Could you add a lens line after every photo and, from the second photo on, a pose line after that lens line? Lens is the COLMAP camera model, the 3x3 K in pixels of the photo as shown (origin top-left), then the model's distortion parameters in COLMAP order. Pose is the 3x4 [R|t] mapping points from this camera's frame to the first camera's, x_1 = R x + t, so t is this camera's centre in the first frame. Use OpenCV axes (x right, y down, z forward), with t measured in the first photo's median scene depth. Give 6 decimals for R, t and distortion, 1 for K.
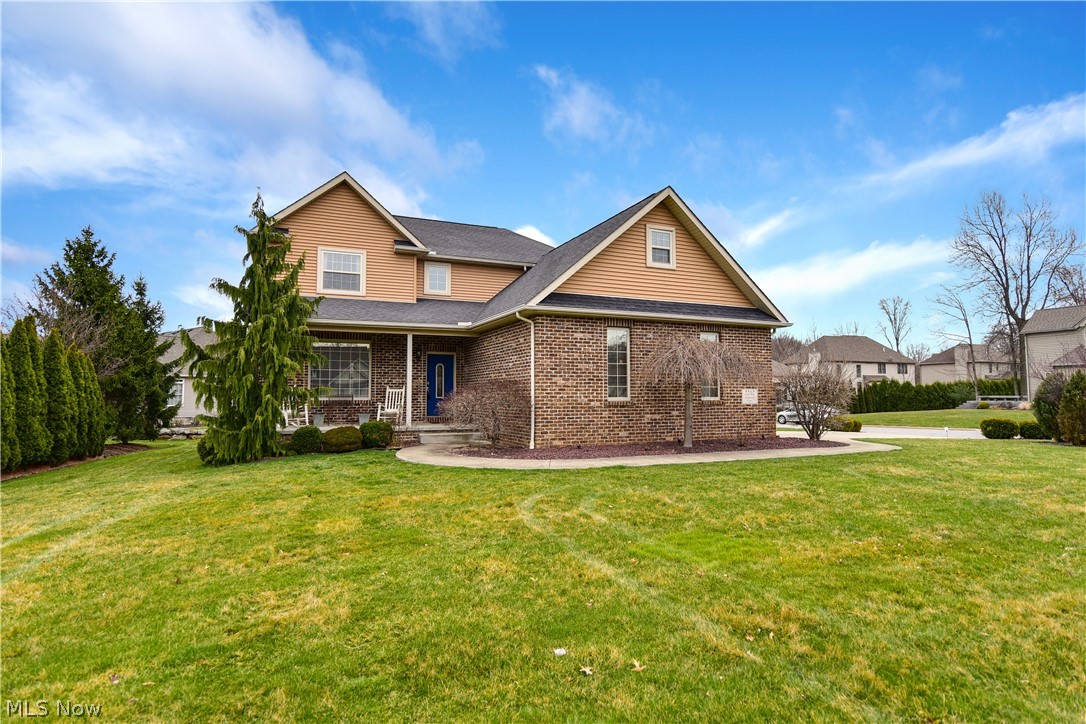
lens RADIAL K [[572.4, 0, 543.3], [0, 572.4, 362.9], [0, 0, 1]] dist [-0.012393, 0.000448]
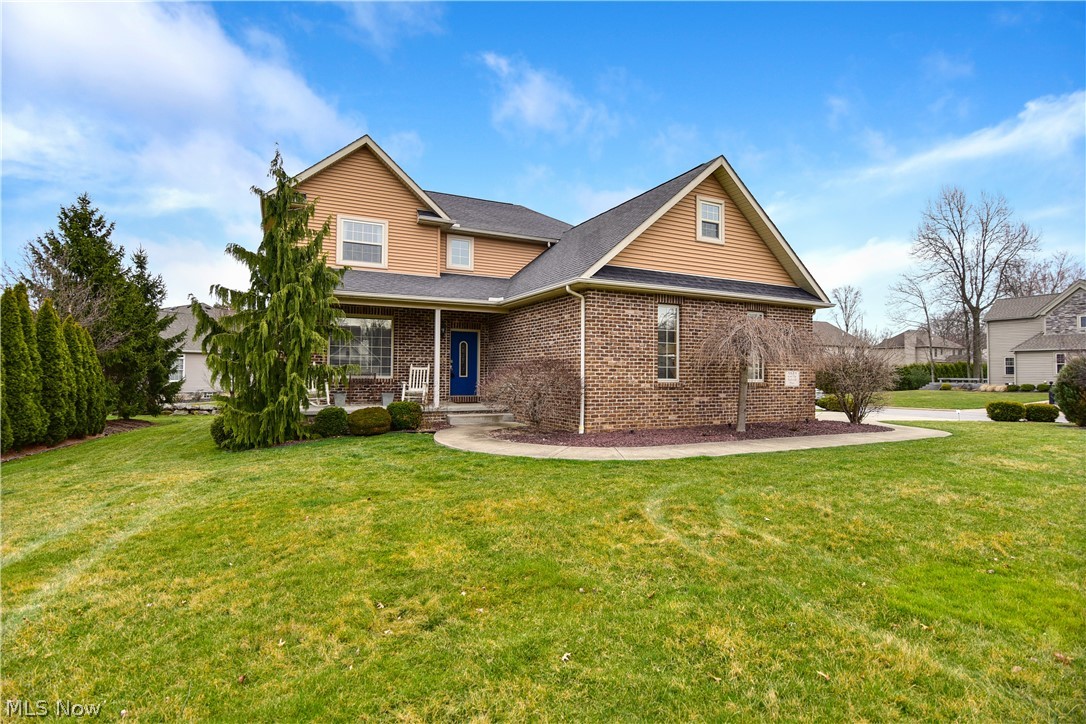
lens RADIAL K [[529.6, 0, 544.5], [0, 529.6, 361.1], [0, 0, 1]] dist [-0.018460, 0.001408]
pose [[0.998970, 0.010227, 0.044218, -0.091345], [-0.011724, 0.999363, 0.033716, 0.003349], [-0.043845, -0.034200, 0.998453, 0.113370]]
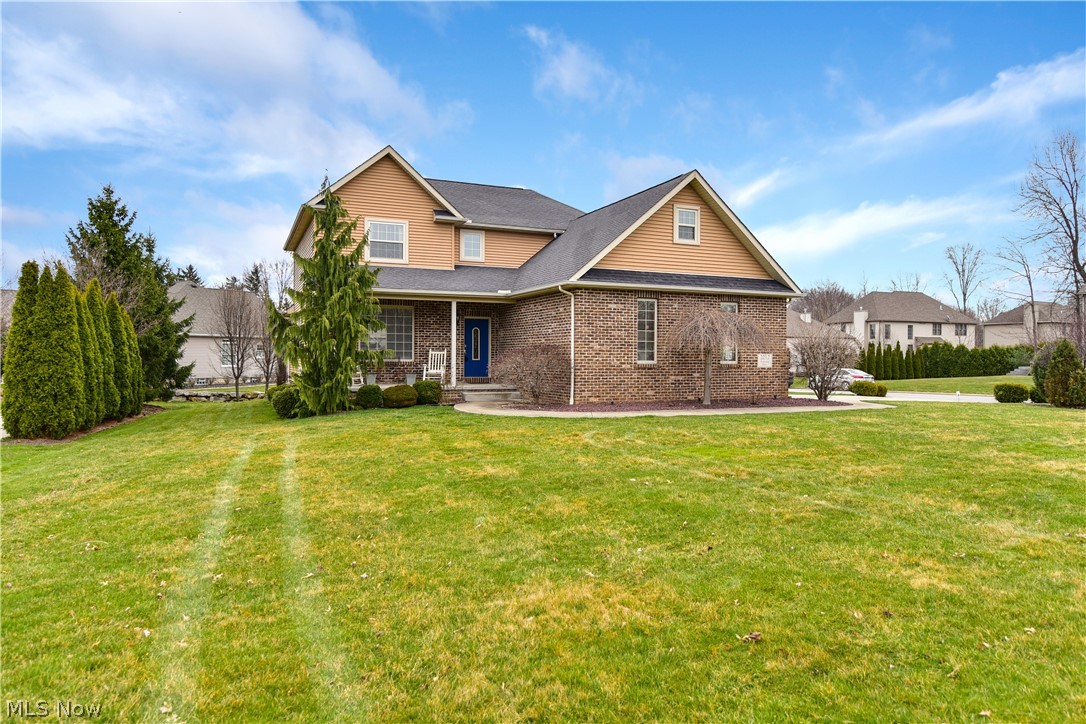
lens RADIAL K [[681.1, 0, 544.3], [0, 681.1, 364.3], [0, 0, 1]] dist [-0.006841, 0.002612]
pose [[0.999976, 0.006724, -0.001913, -0.056053], [-0.006579, 0.997688, 0.067642, -0.018442], [0.002364, -0.067628, 0.997708, -0.284522]]
